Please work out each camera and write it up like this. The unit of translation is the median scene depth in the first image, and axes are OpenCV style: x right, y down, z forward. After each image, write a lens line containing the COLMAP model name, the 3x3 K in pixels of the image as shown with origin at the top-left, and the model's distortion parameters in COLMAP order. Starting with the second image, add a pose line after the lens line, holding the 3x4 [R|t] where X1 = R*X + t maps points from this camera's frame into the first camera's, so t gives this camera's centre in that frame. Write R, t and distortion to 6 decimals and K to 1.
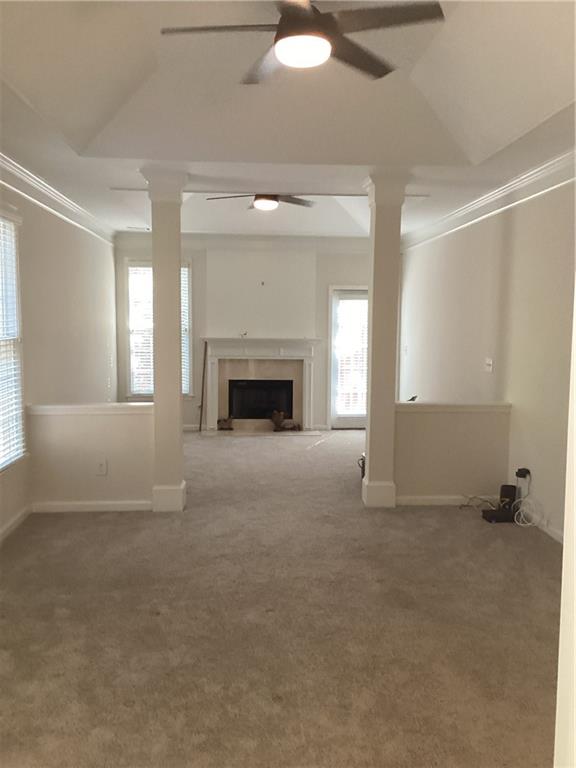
lens RADIAL K [[698.1, 0, 288.1], [0, 698.1, 385.6], [0, 0, 1]] dist [0.038898, 0.000000]
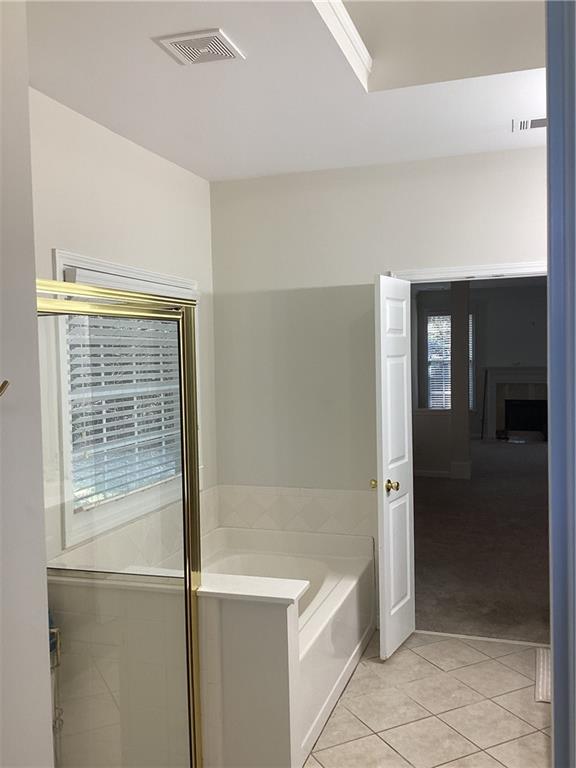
lens RADIAL K [[698.1, 0, 290.0], [0, 698.1, 384.9], [0, 0, 1]] dist [0.038898, 0.000000]
pose [[0.925304, -0.010120, -0.379092, 0.036978], [-0.008879, 0.998792, -0.048337, 0.030516], [0.379123, 0.048093, 0.924096, -0.331646]]
